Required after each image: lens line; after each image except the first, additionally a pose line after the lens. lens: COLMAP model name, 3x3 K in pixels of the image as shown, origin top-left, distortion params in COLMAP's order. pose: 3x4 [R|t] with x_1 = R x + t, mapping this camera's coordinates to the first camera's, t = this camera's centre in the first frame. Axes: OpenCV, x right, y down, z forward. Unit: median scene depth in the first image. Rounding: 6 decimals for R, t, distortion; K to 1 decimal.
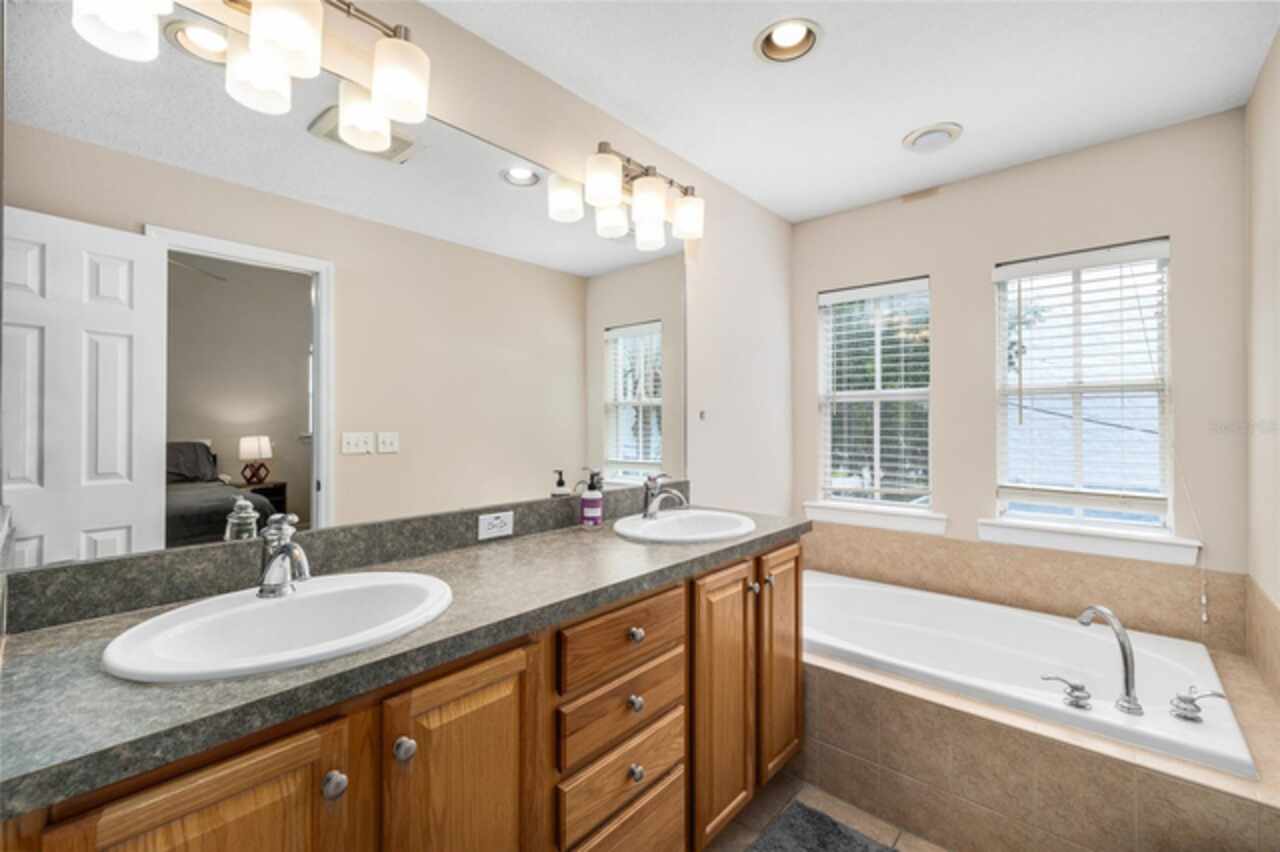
lens RADIAL K [[539.9, 0, 635.6], [0, 539.9, 428.1], [0, 0, 1]] dist [0.000197, 0.000185]
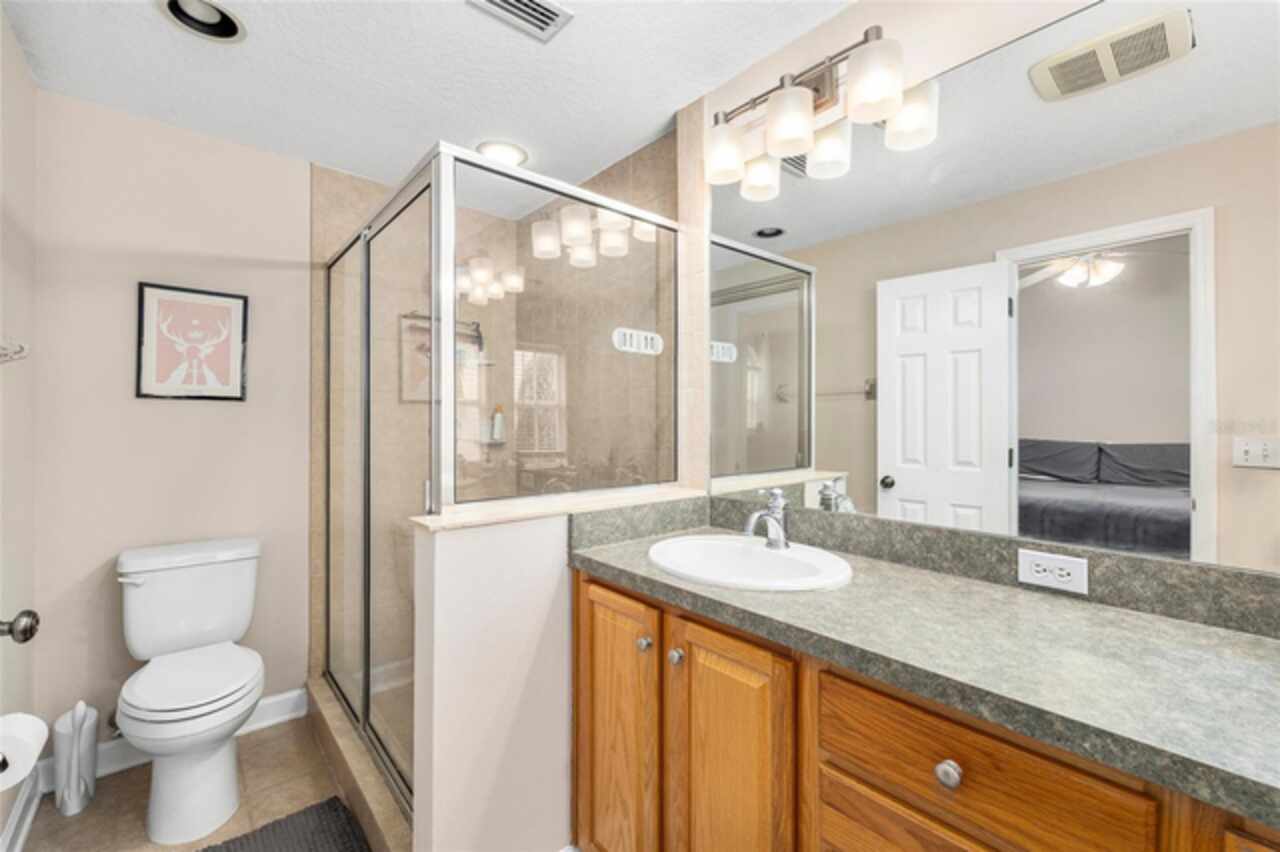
lens RADIAL K [[539.9, 0, 635.6], [0, 539.9, 418.2], [0, 0, 1]] dist [0.000197, 0.000185]
pose [[-0.136195, -0.005332, -0.990668, 0.360649], [-0.014558, 0.999888, -0.003380, -0.003549], [0.990575, 0.013961, -0.136257, 0.407975]]
